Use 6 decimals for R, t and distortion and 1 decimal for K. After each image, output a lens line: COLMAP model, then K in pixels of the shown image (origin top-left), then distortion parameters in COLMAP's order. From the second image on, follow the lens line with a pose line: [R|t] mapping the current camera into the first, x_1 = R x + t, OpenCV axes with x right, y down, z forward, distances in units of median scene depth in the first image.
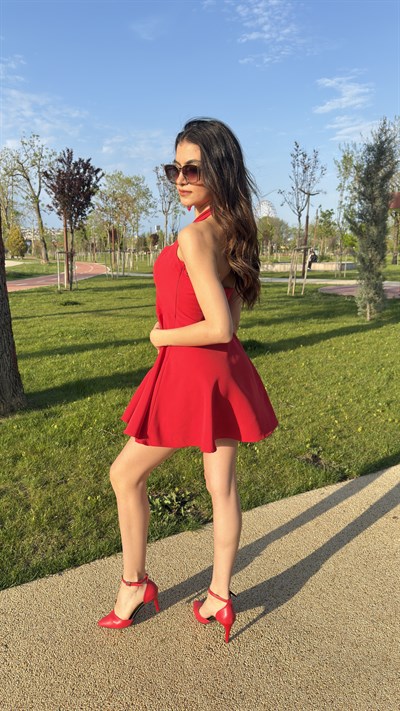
lens RADIAL K [[535.1, 0, 176.4], [0, 535.1, 347.5], [0, 0, 1]] dist [0.003594, -0.005493]
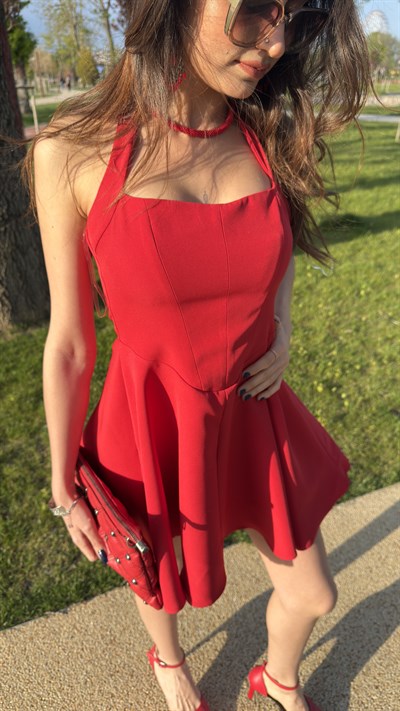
lens RADIAL K [[517.0, 0, 201.6], [0, 517.0, 361.2], [0, 0, 1]] dist [0.006221, -0.046117]
pose [[0.993429, 0.051806, -0.102051, 0.006178], [-0.015679, 0.944883, 0.327031, -0.031850], [0.113369, -0.323282, 0.939487, 0.098229]]
